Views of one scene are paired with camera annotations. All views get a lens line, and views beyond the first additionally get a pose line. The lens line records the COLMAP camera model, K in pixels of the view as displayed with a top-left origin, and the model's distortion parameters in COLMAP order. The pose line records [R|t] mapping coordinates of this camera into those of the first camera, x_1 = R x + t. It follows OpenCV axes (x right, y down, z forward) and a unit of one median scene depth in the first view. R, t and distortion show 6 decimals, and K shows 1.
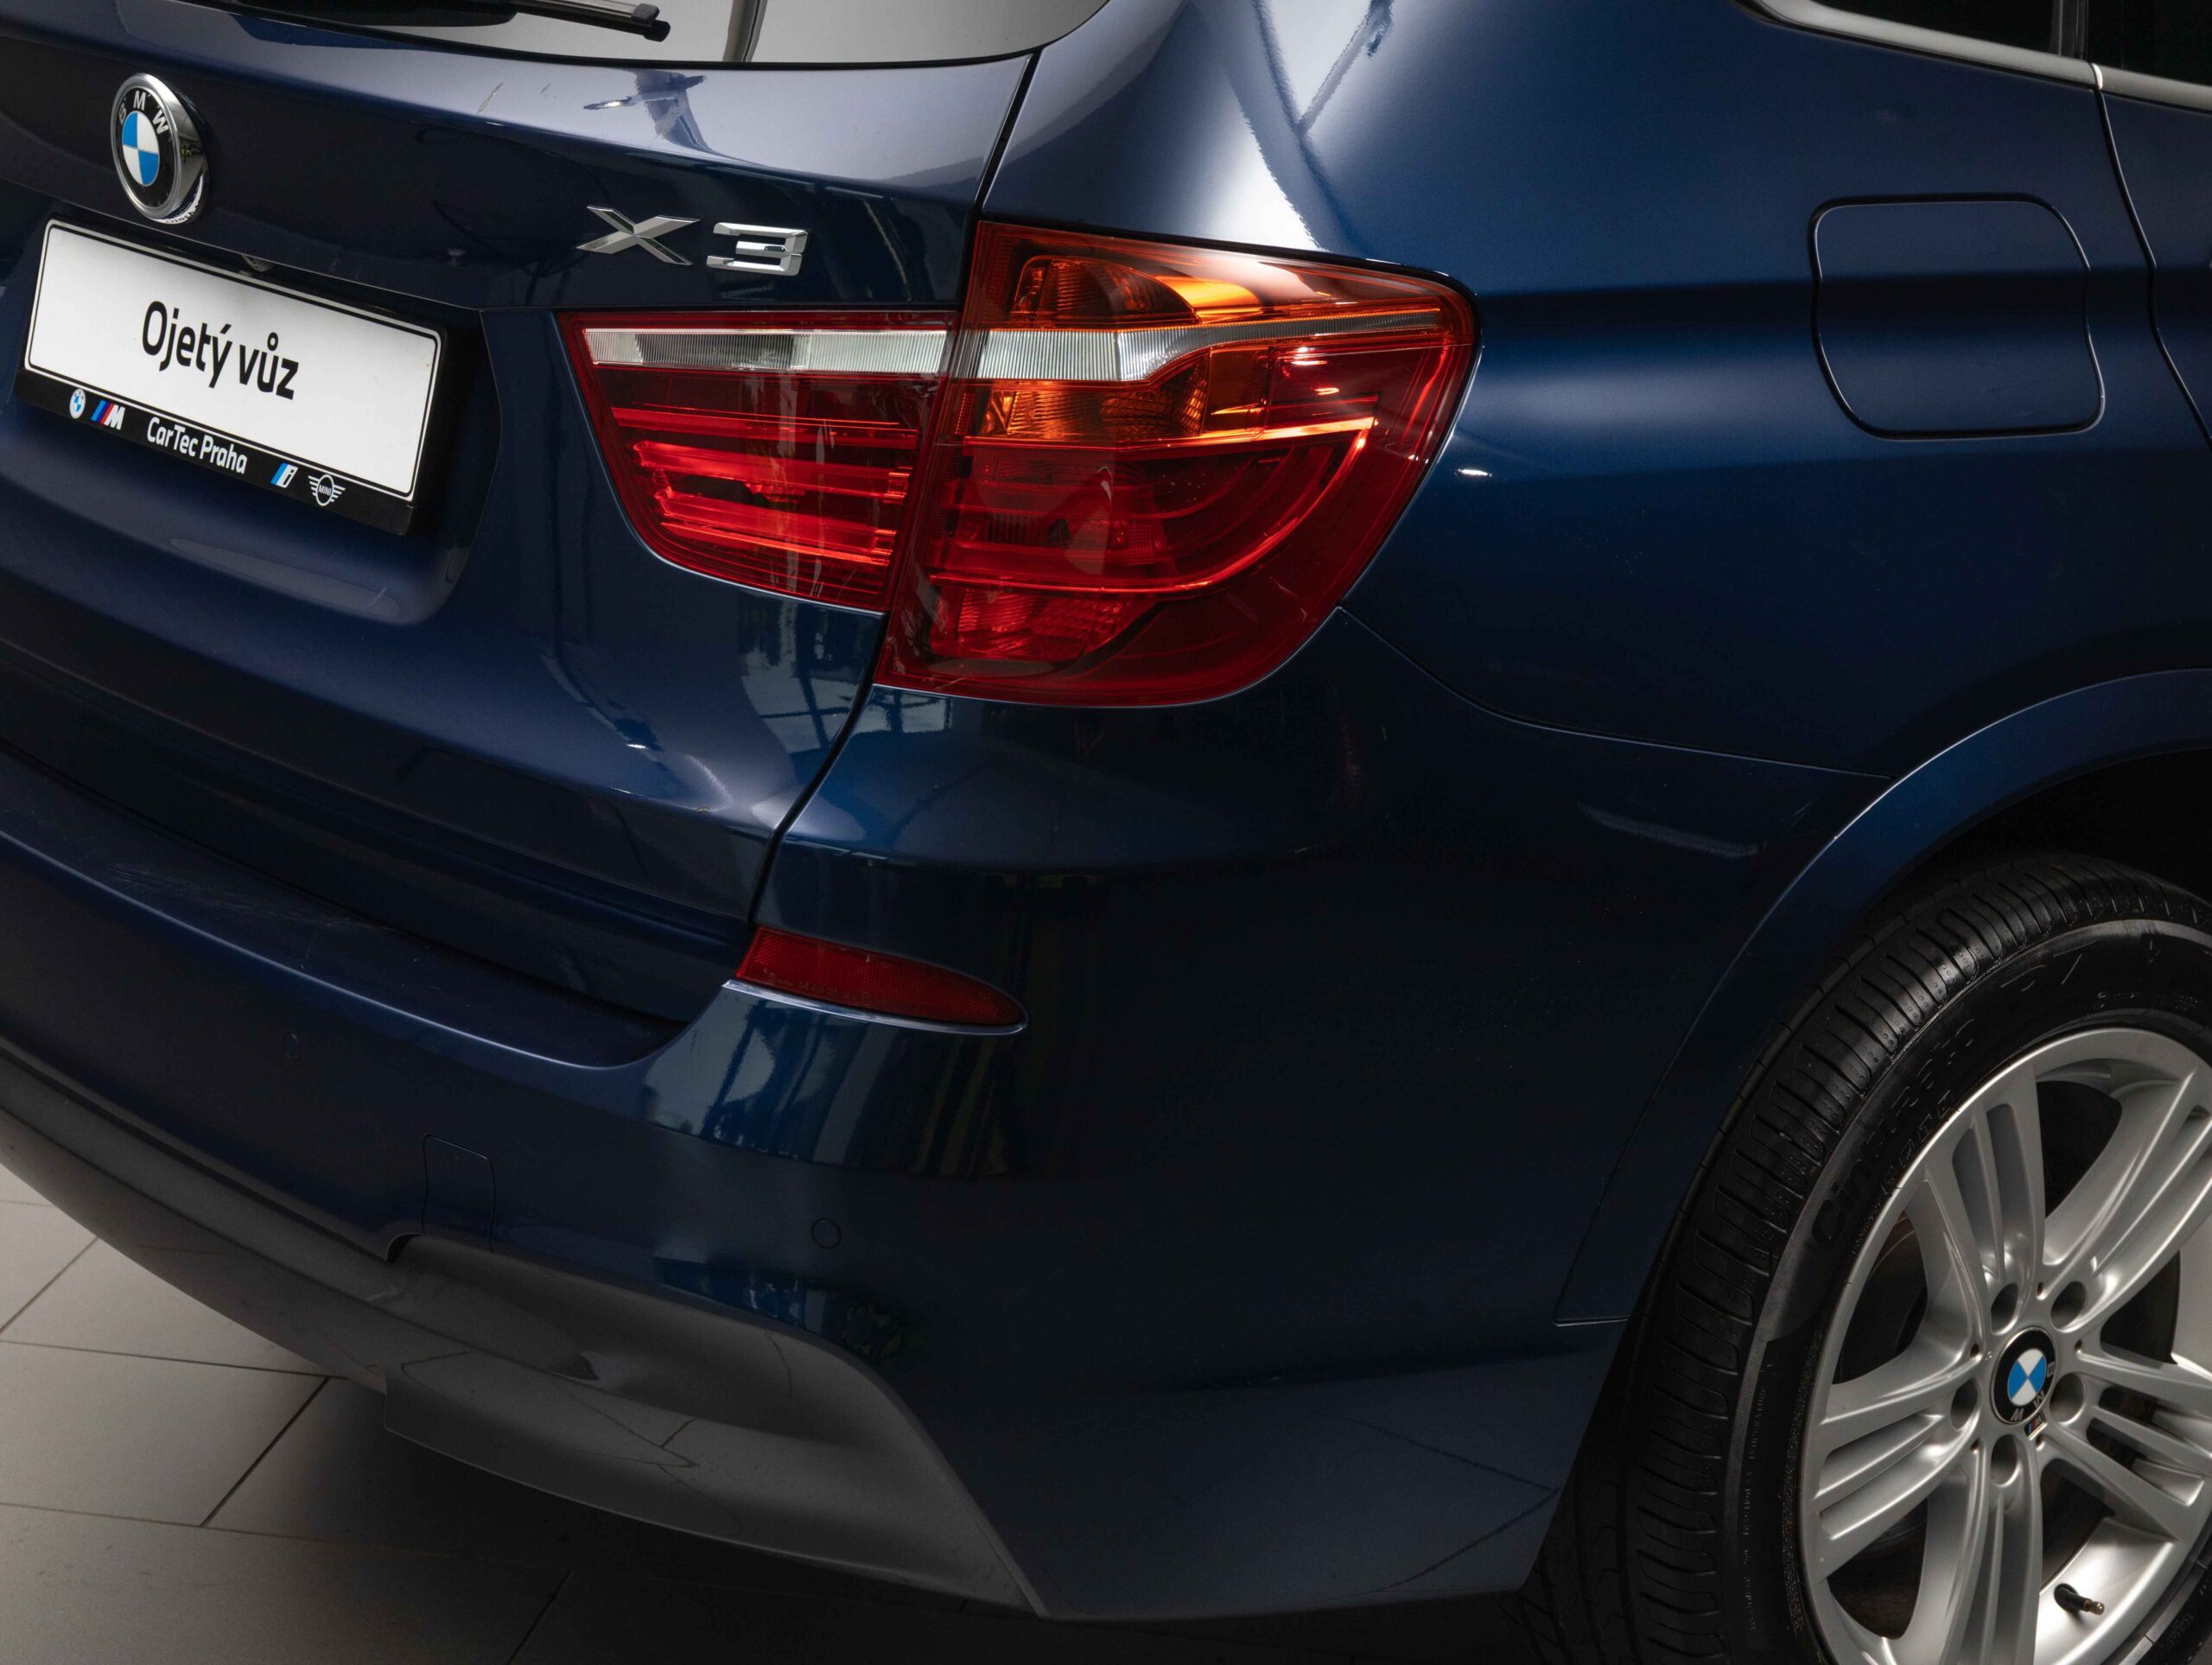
lens RADIAL K [[4879.7, 0, 1107.9], [0, 4879.7, 833.9], [0, 0, 1]] dist [-0.095802, 0.000000]
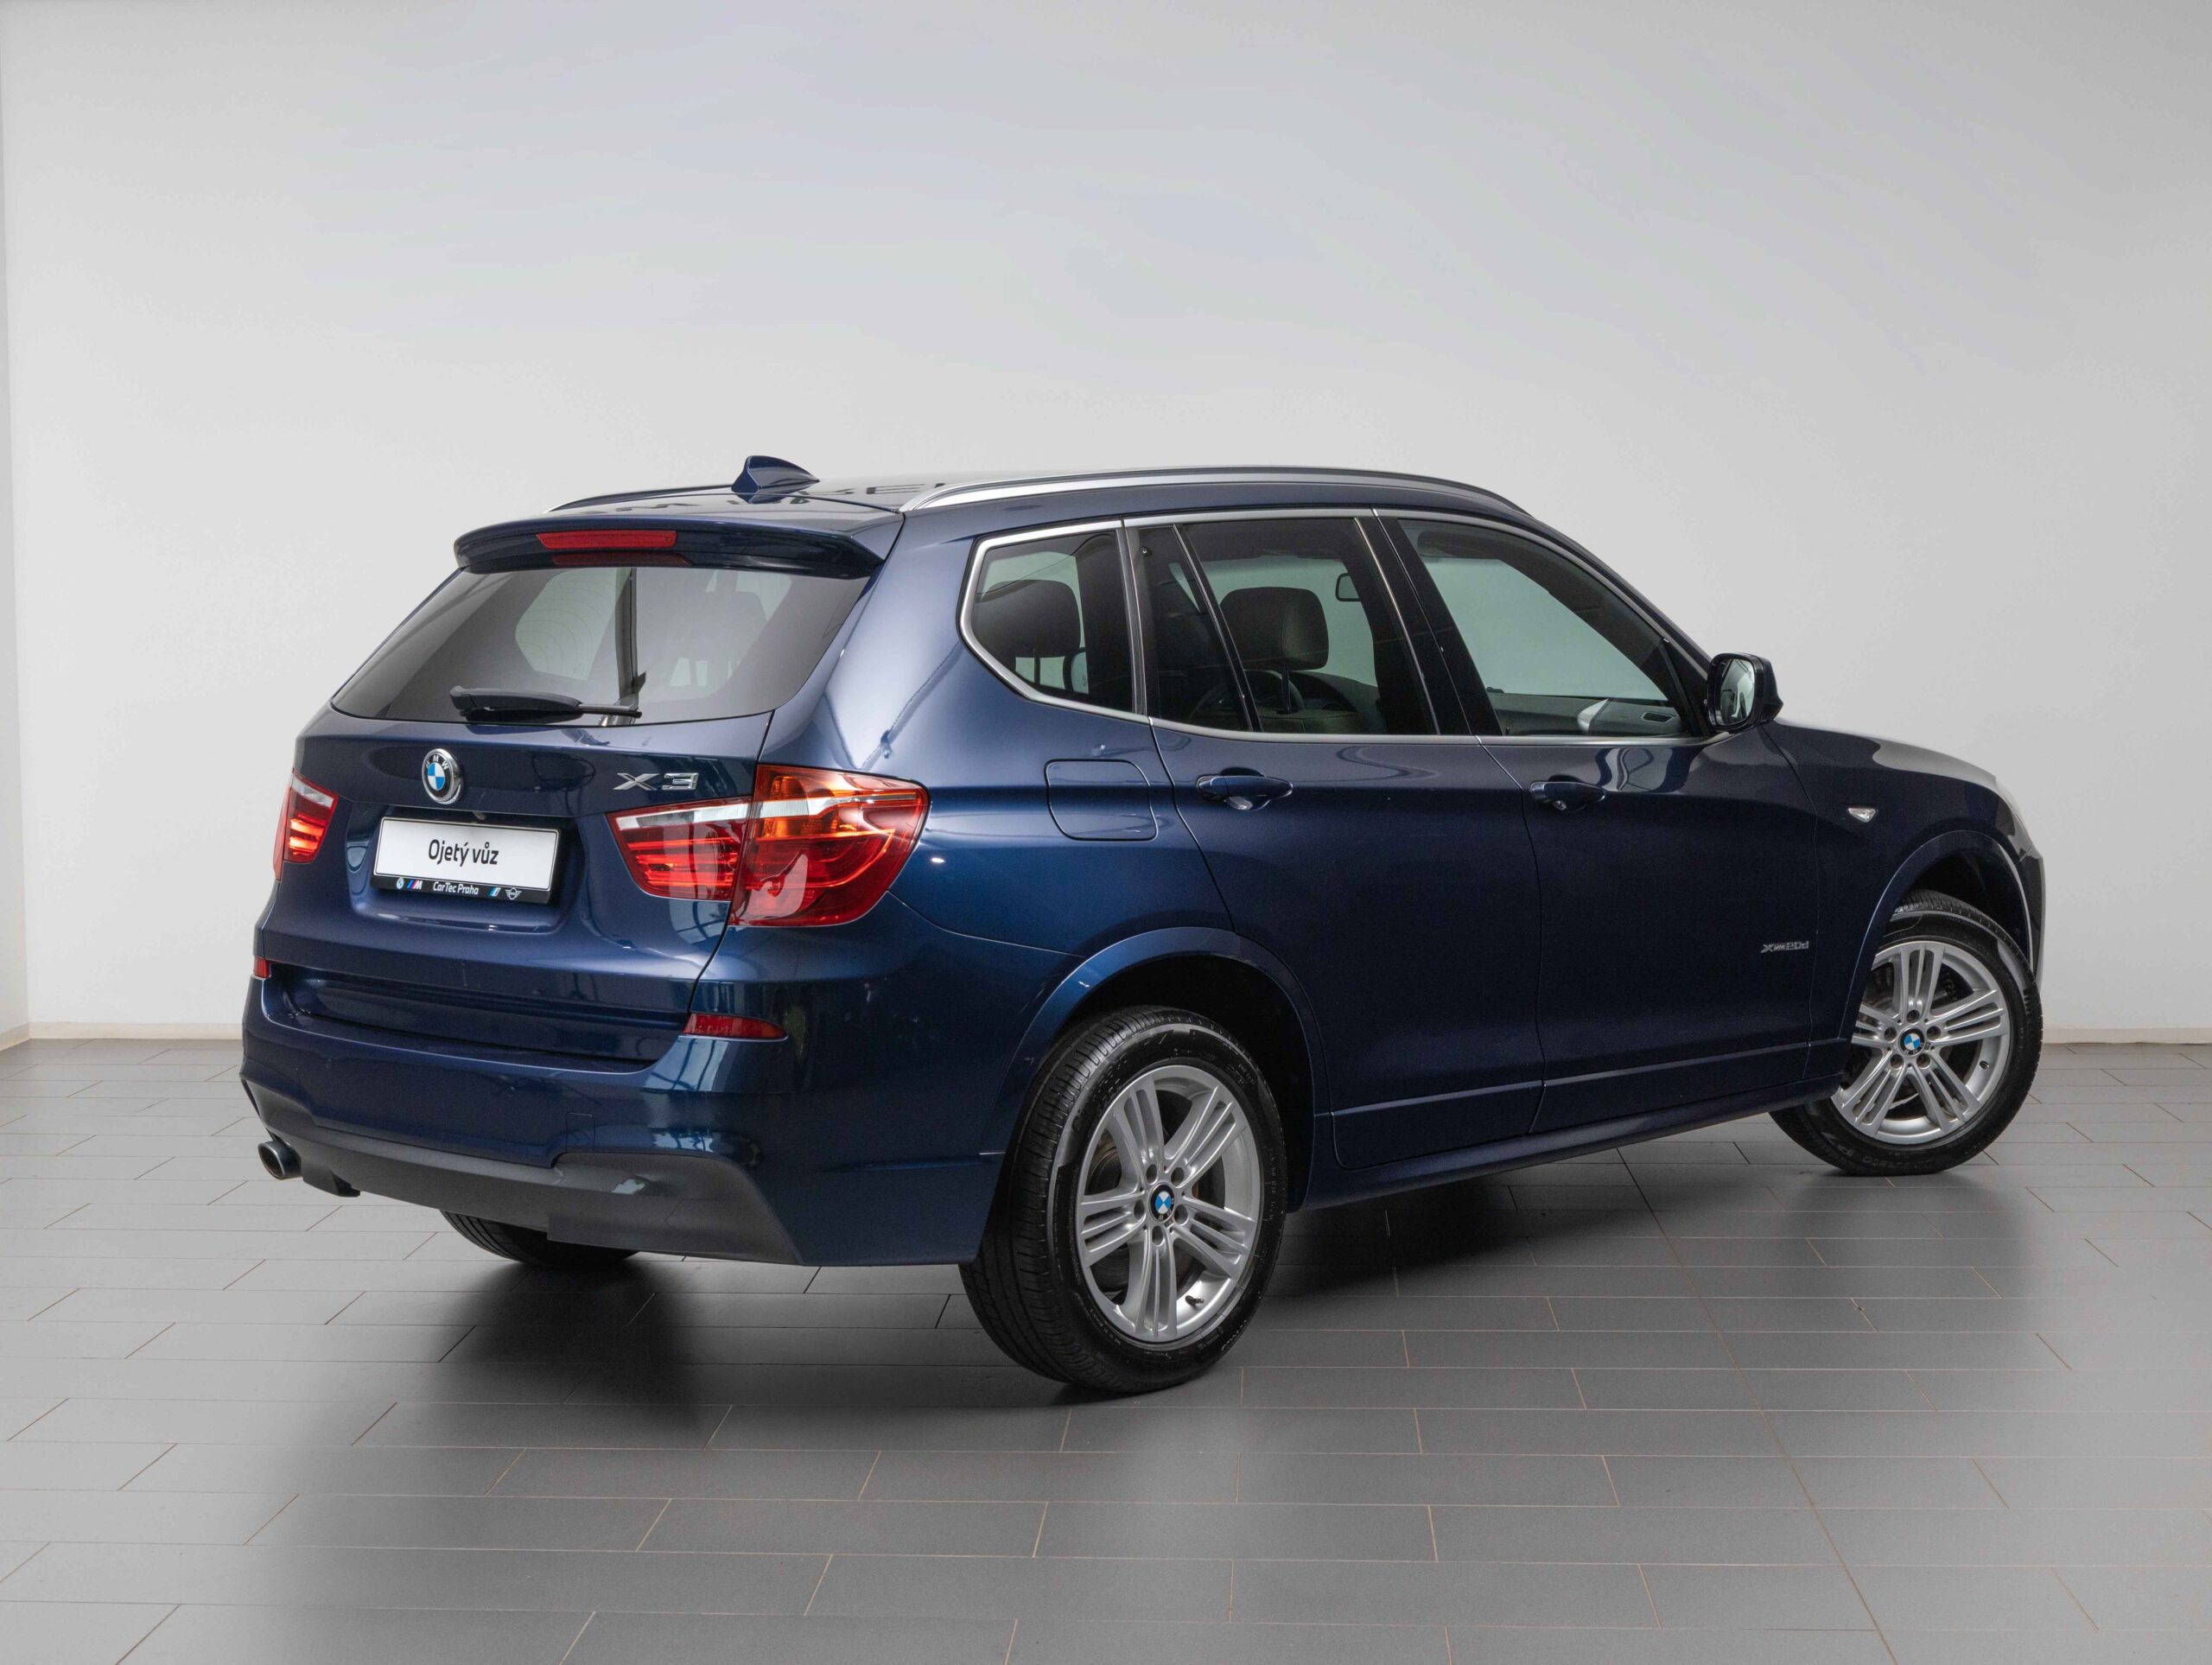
lens RADIAL K [[3632.2, 0, 1102.0], [0, 3632.2, 827.6], [0, 0, 1]] dist [-0.033598, 0.000000]
pose [[0.992078, -0.046071, 0.116867, -0.068493], [0.069583, 0.976099, -0.205884, 0.329902], [-0.104589, 0.212385, 0.971573, -1.002140]]
